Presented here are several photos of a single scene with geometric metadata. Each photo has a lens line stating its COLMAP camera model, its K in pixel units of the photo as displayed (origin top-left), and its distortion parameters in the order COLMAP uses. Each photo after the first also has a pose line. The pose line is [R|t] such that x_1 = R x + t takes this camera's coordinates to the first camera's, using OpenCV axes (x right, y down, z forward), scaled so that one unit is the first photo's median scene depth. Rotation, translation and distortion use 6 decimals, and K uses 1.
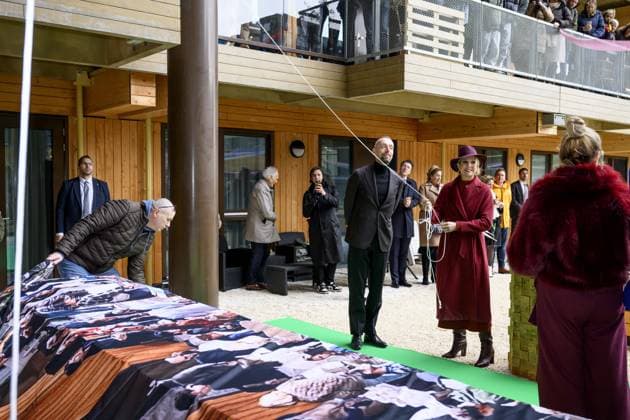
lens RADIAL K [[627.6, 0, 312.2], [0, 627.6, 214.0], [0, 0, 1]] dist [-0.002704, 0.000000]
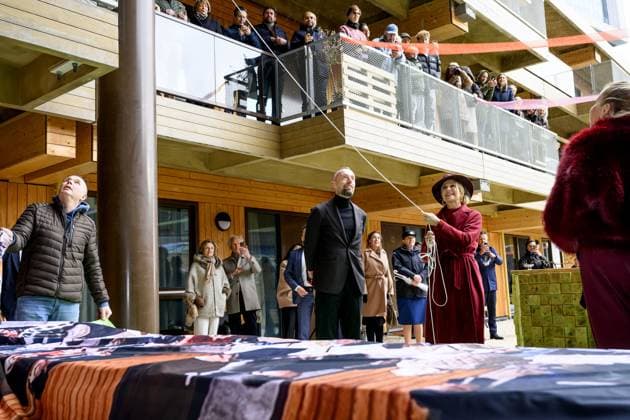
lens RADIAL K [[627.6, 0, 310.7], [0, 627.6, 213.0], [0, 0, 1]] dist [-0.002704, 0.000000]
pose [[0.985255, -0.025352, 0.169203, -0.067630], [0.054415, 0.984042, -0.169410, 0.061733], [-0.162208, 0.176119, 0.970912, 0.098416]]
